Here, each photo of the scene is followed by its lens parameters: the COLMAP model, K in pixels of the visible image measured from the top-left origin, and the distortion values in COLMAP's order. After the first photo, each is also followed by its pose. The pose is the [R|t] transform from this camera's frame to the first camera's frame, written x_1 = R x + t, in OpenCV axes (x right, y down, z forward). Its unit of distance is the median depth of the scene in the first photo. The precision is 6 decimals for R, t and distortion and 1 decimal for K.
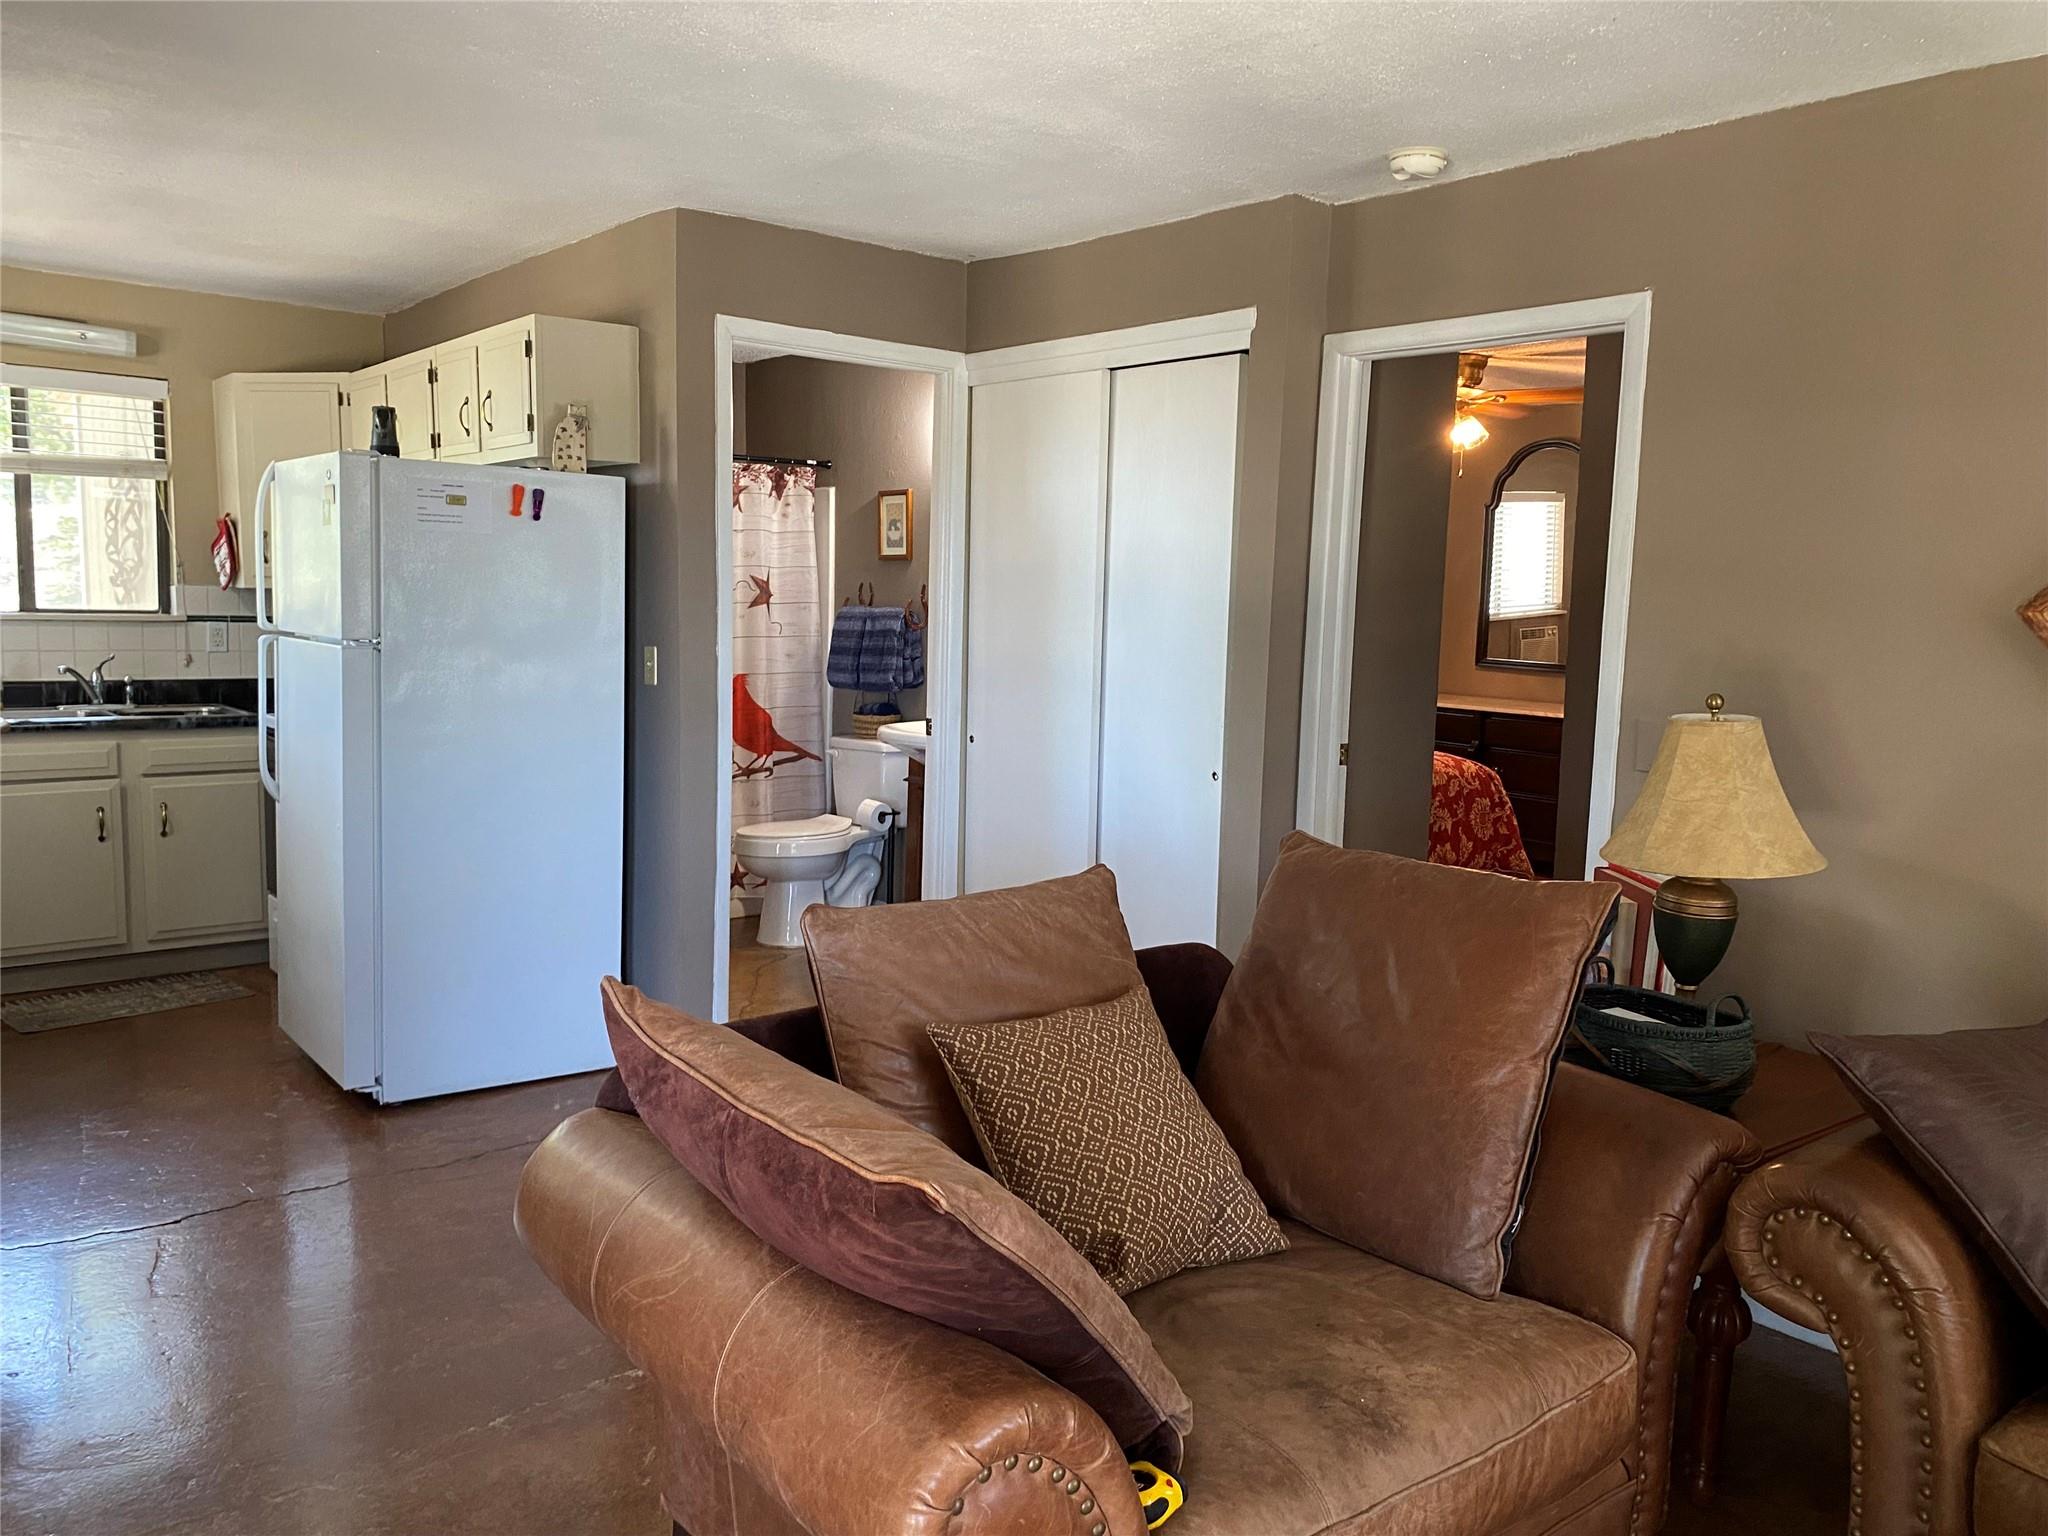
lens RADIAL K [[1556.5, 0, 1039.7], [0, 1556.5, 773.7], [0, 0, 1]] dist [0.033929, -0.043733]
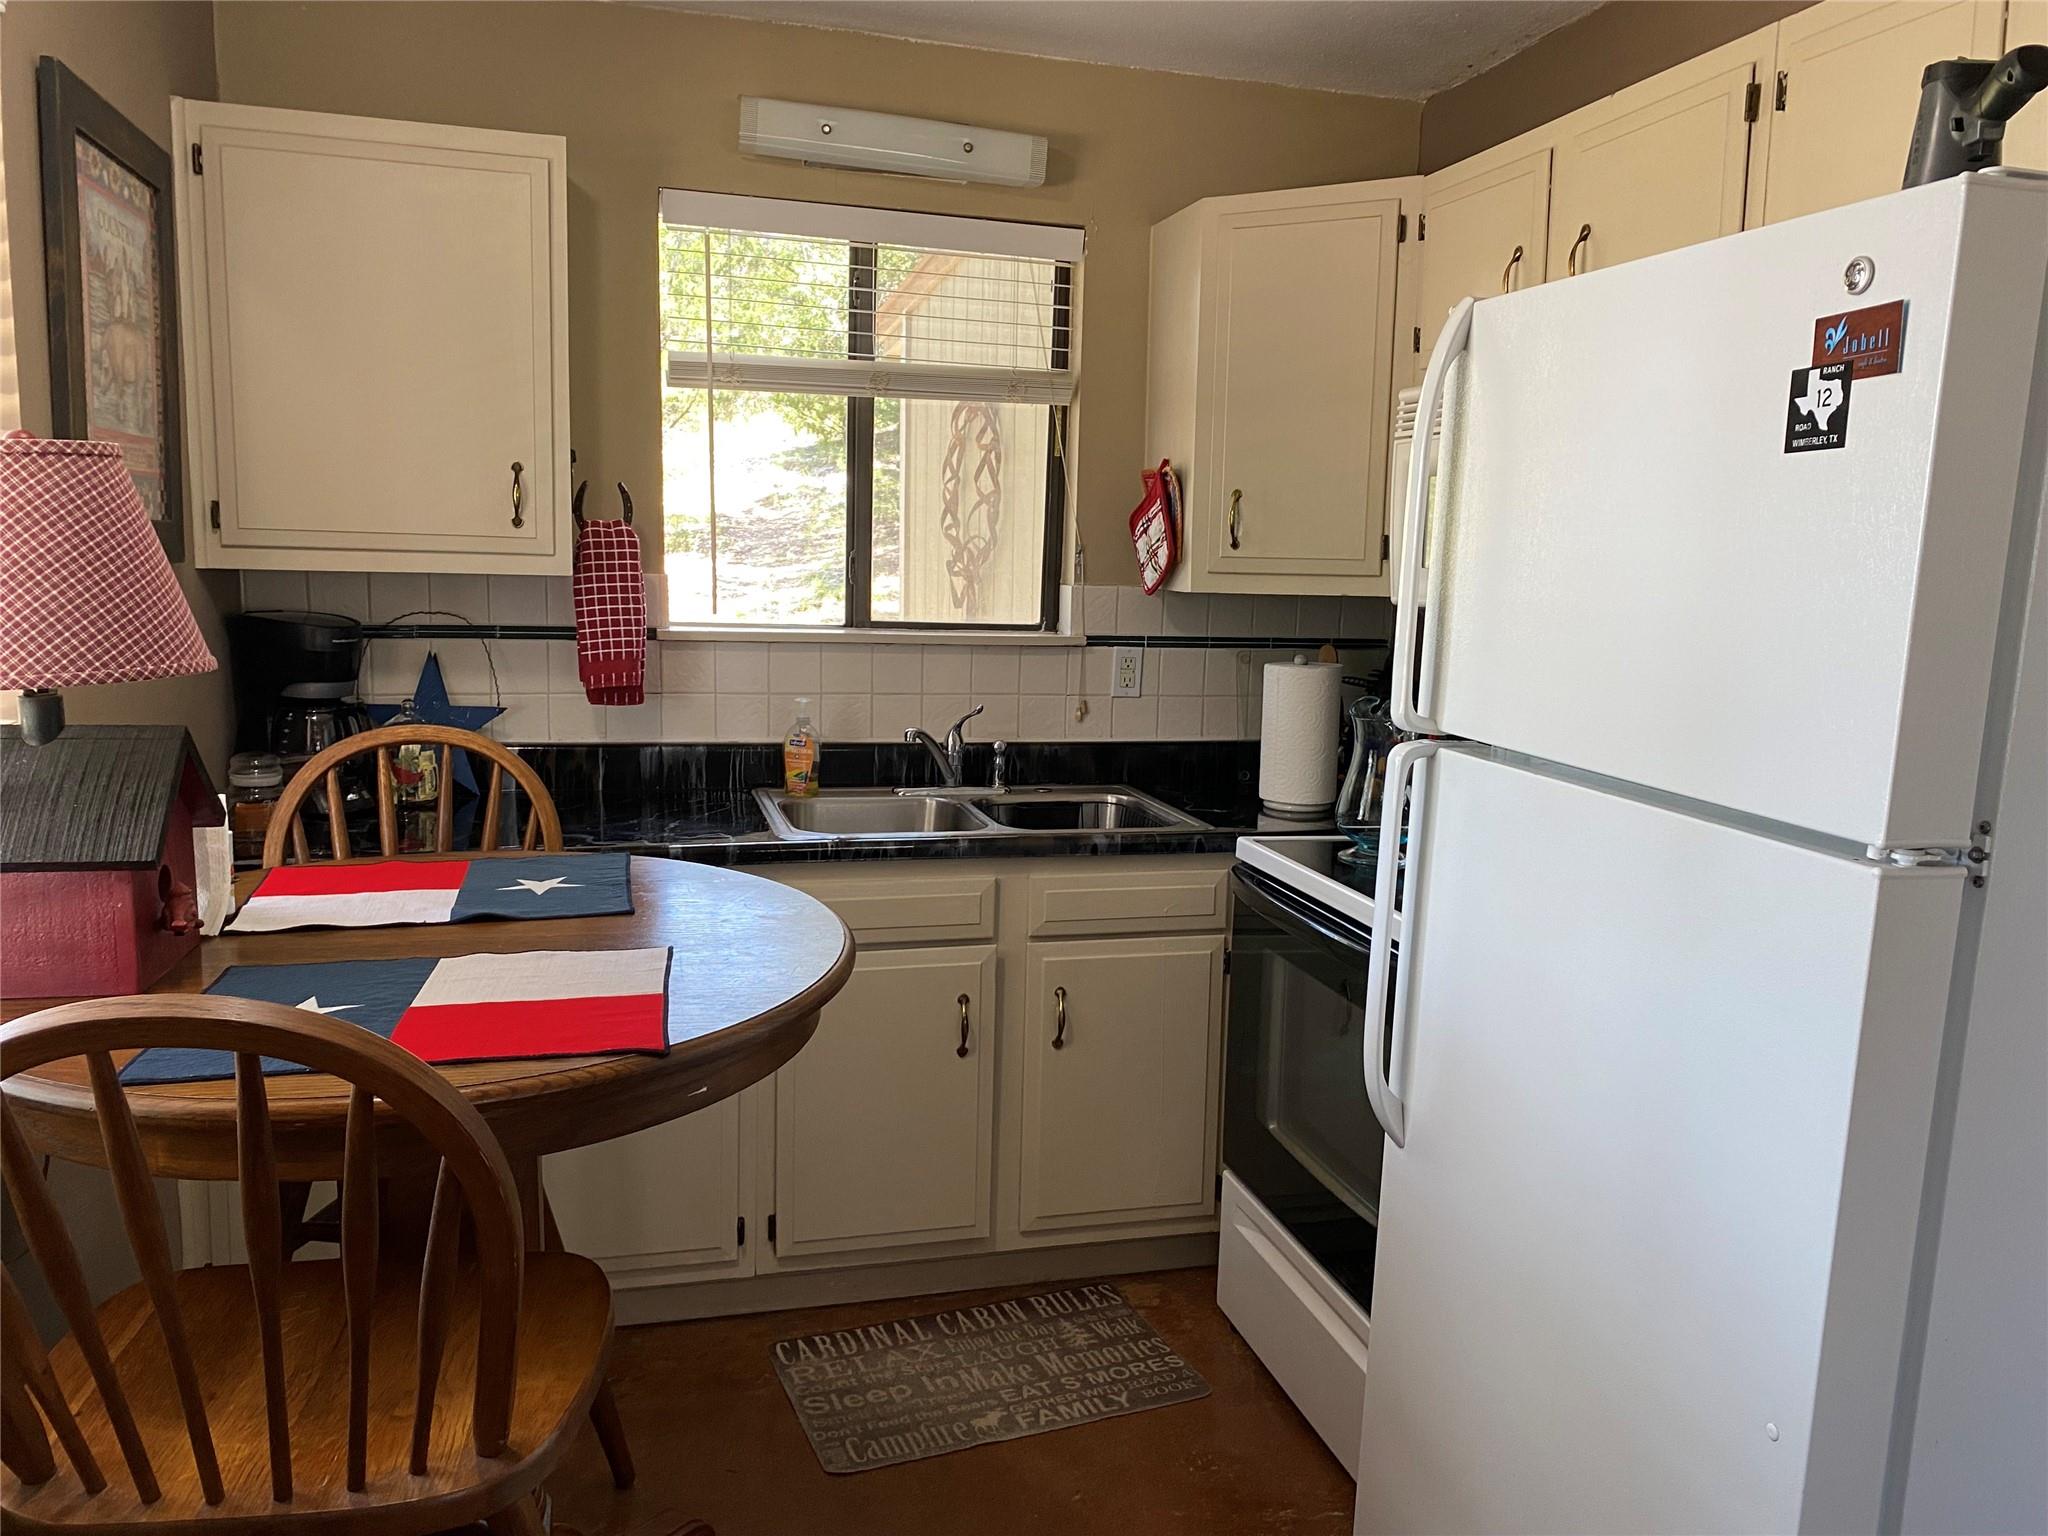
lens RADIAL K [[1556.5, 0, 1044.2], [0, 1556.5, 794.8], [0, 0, 1]] dist [0.033929, -0.043733]
pose [[0.912803, 0.069713, -0.402405, -0.330482], [-0.055082, 0.997335, 0.047835, -0.070921], [0.404668, -0.021499, 0.914211, 0.472529]]
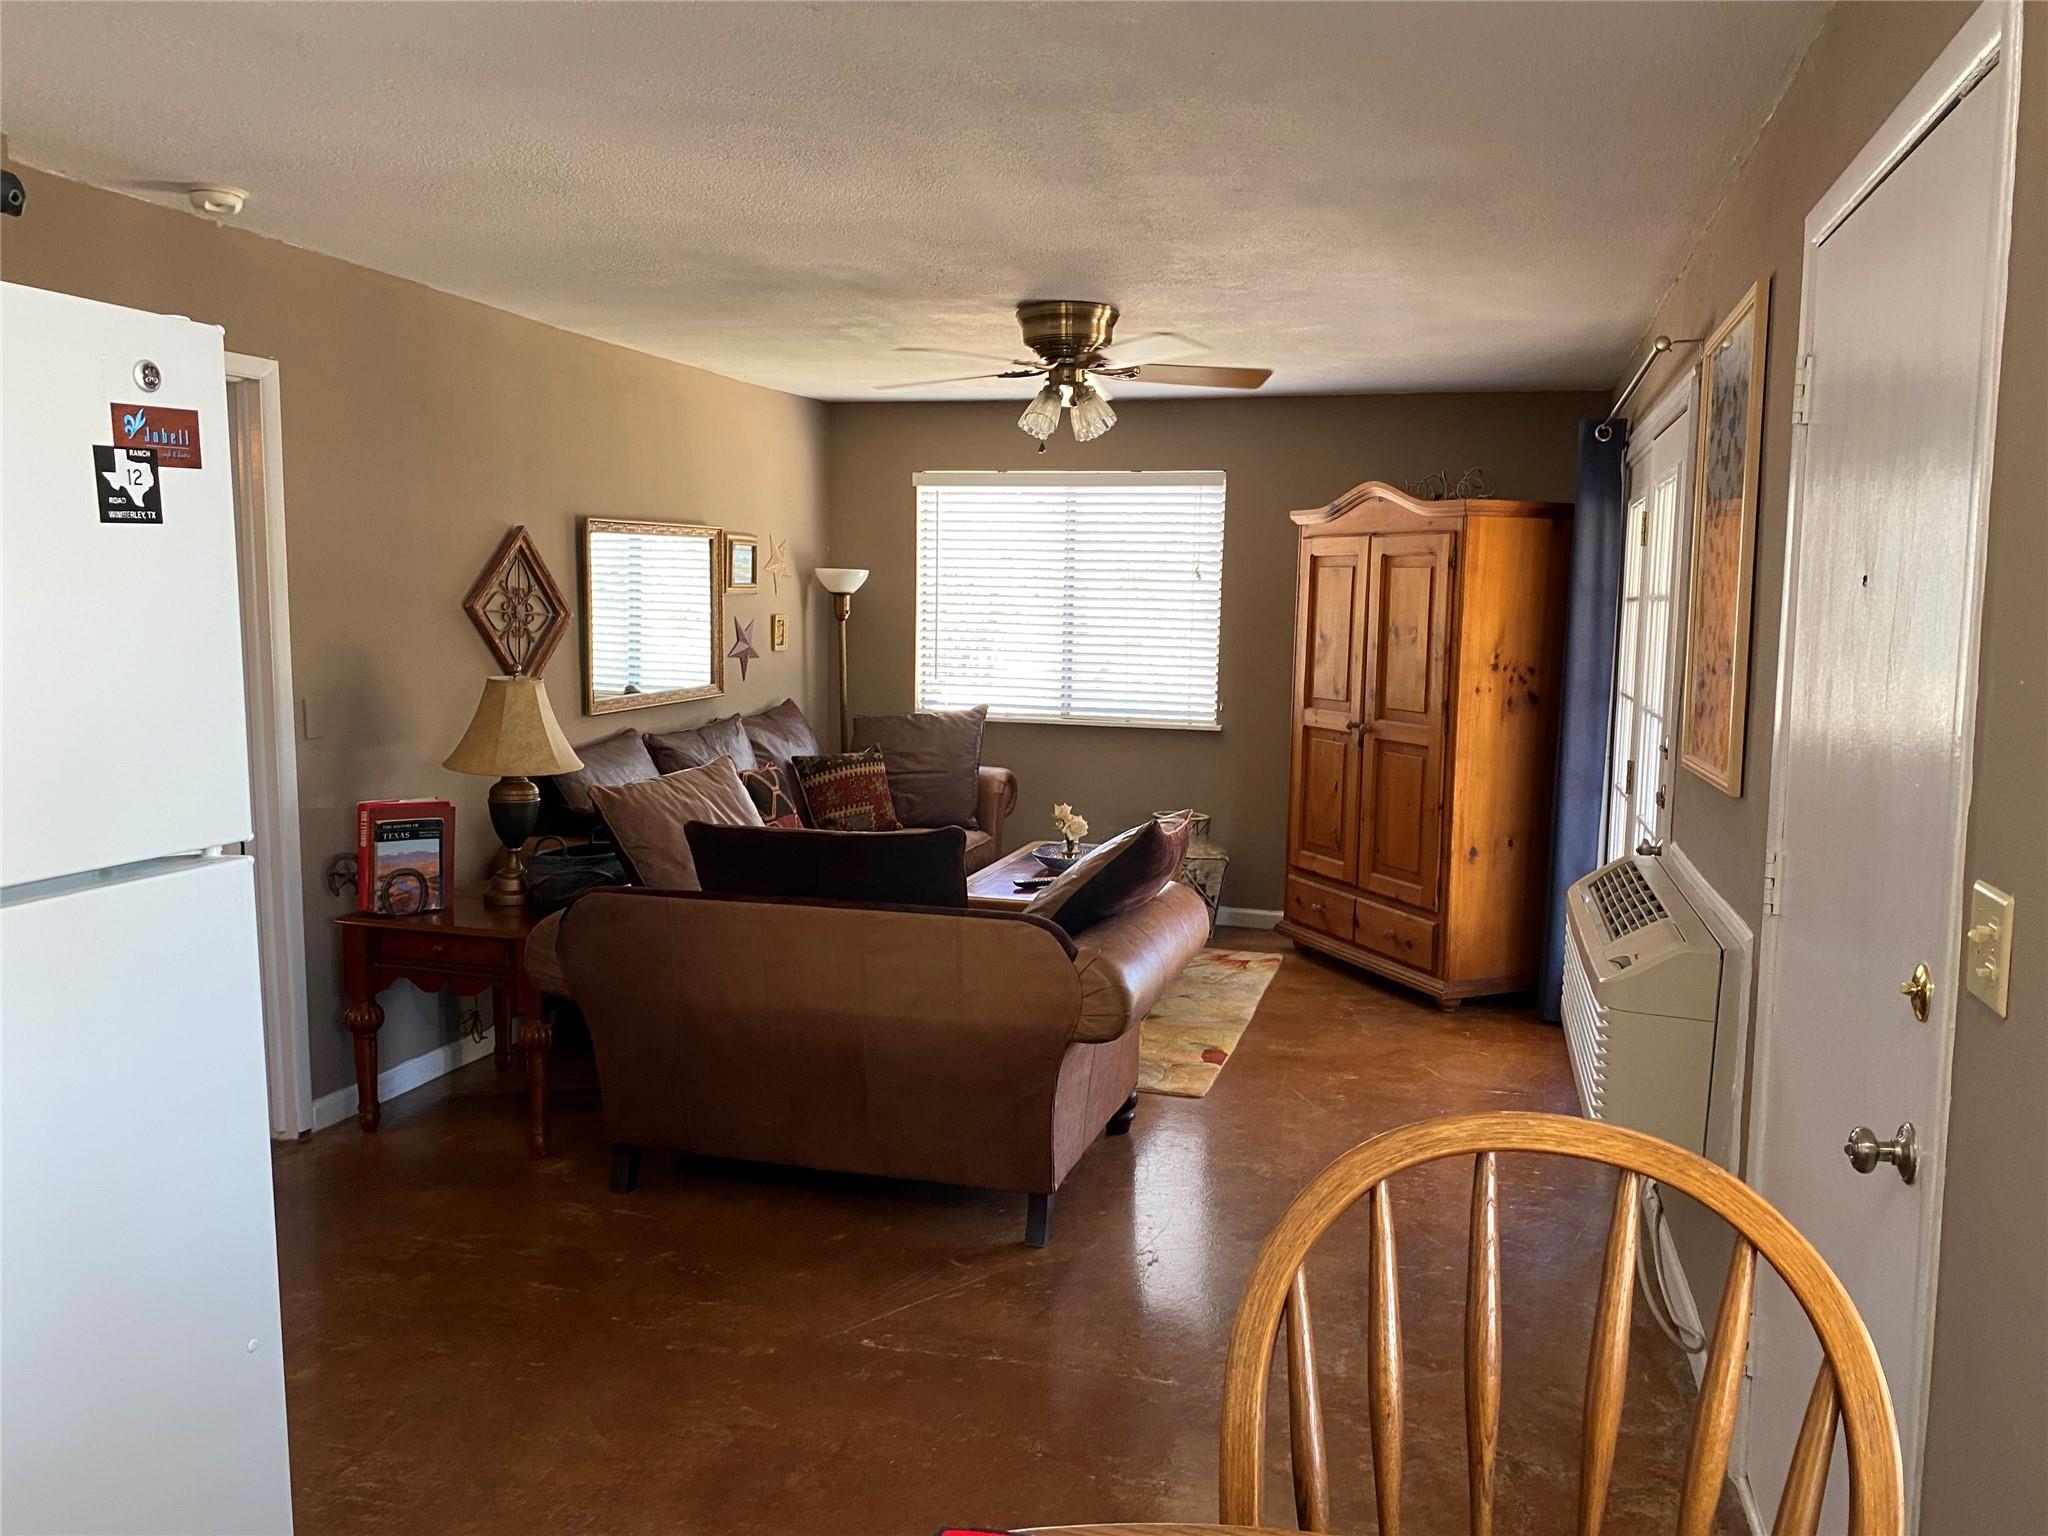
lens RADIAL K [[1556.5, 0, 1025.5], [0, 1556.5, 767.4], [0, 0, 1]] dist [0.033929, -0.043733]
pose [[-0.571002, -0.131205, 0.810396, -0.657975], [0.065792, 0.976657, 0.204480, -0.127303], [-0.818308, 0.170076, -0.549041, 0.797456]]
